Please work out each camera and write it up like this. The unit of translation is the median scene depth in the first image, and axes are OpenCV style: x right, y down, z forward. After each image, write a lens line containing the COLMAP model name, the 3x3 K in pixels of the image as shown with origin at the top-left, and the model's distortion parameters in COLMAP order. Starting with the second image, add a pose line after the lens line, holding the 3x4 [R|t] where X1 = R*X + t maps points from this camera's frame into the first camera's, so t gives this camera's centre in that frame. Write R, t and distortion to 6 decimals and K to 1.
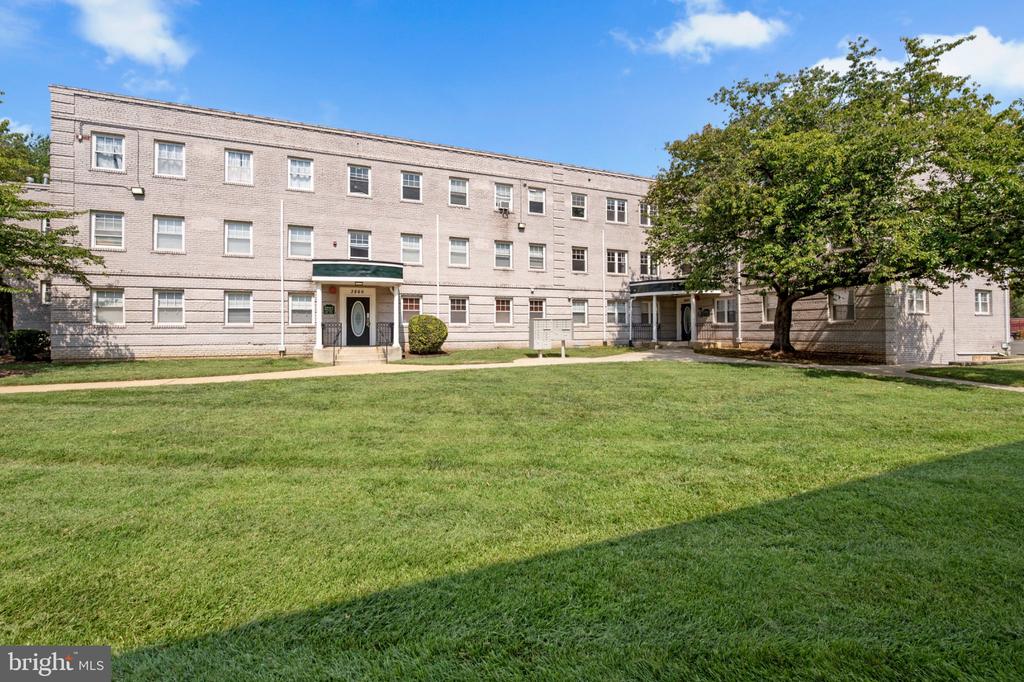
lens RADIAL K [[426.0, 0, 510.1], [0, 426.0, 328.0], [0, 0, 1]] dist [0.000199, 0.000067]
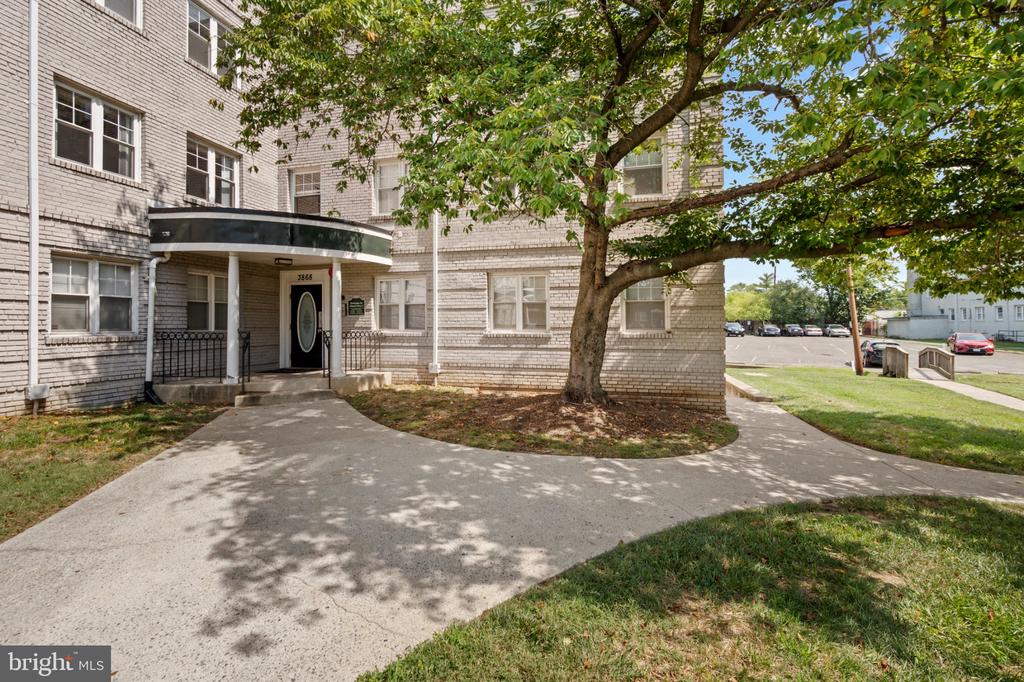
lens RADIAL K [[460.0, 0, 512.0], [0, 460.0, 317.4], [0, 0, 1]] dist [-0.001280, -0.000275]
pose [[0.587810, 0.015734, 0.808846, 0.160034], [-0.005381, 0.999865, -0.015539, -0.017381], [-0.808981, 0.004781, 0.587815, 0.564637]]
